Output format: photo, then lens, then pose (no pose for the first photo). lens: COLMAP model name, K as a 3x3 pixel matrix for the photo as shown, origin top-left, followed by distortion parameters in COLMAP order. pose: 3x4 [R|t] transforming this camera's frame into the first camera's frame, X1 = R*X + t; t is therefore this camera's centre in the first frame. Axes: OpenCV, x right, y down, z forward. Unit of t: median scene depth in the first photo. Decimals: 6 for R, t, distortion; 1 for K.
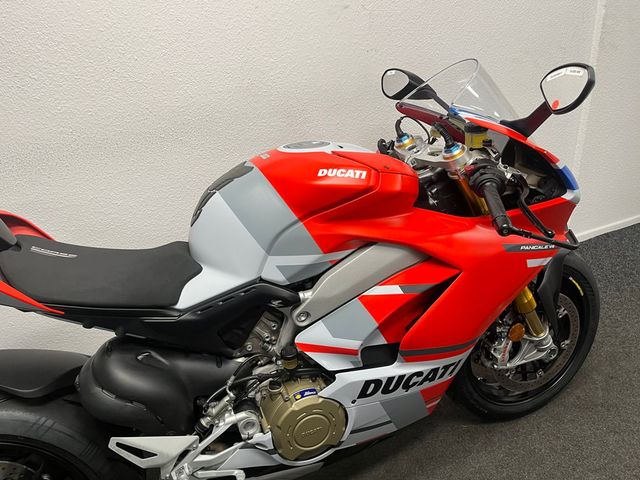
lens RADIAL K [[491.5, 0, 320.0], [0, 491.5, 240.0], [0, 0, 1]] dist [0.084096, -0.091571]
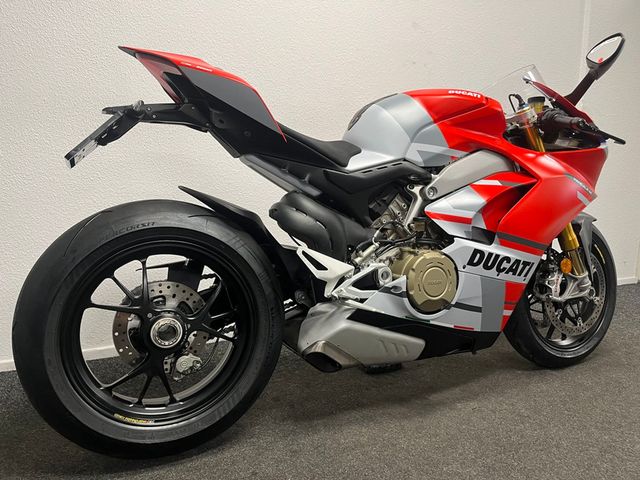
lens RADIAL K [[491.5, 0, 320.0], [0, 491.5, 240.0], [0, 0, 1]] dist [0.084096, -0.091571]
pose [[0.991856, 0.093665, 0.086302, -0.435632], [-0.060211, 0.941947, -0.330318, 0.732832], [-0.112231, 0.322431, 0.939916, -0.193543]]
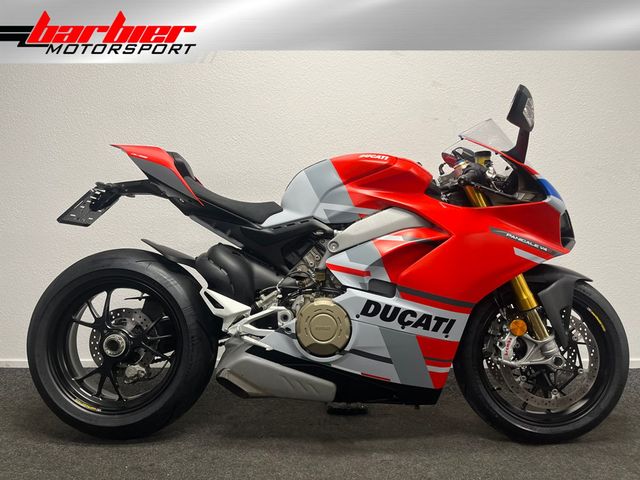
lens RADIAL K [[491.5, 0, 320.0], [0, 491.5, 240.0], [0, 0, 1]] dist [0.084096, -0.091571]
pose [[0.919661, 0.113236, -0.376033, 0.479853], [-0.249938, 0.907336, -0.338043, 0.645421], [0.302909, 0.404870, 0.862744, -0.309056]]
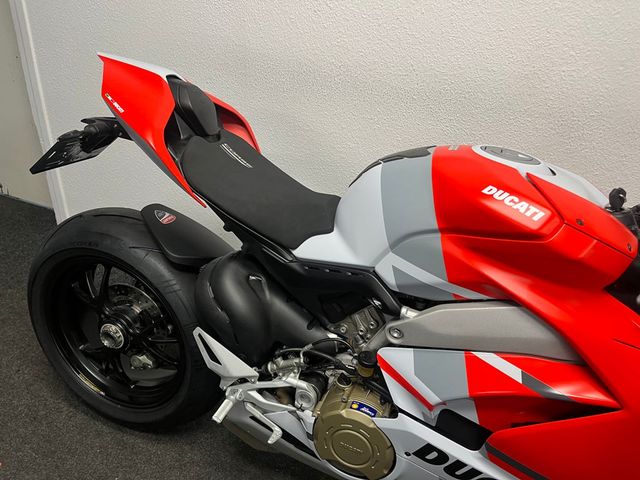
lens RADIAL K [[491.5, 0, 320.0], [0, 491.5, 240.0], [0, 0, 1]] dist [0.084096, -0.091571]
pose [[0.729335, 0.465638, -0.501251, 0.222484], [-0.441204, 0.880064, 0.175572, -0.079733], [0.522886, 0.093103, 0.847303, 0.177064]]
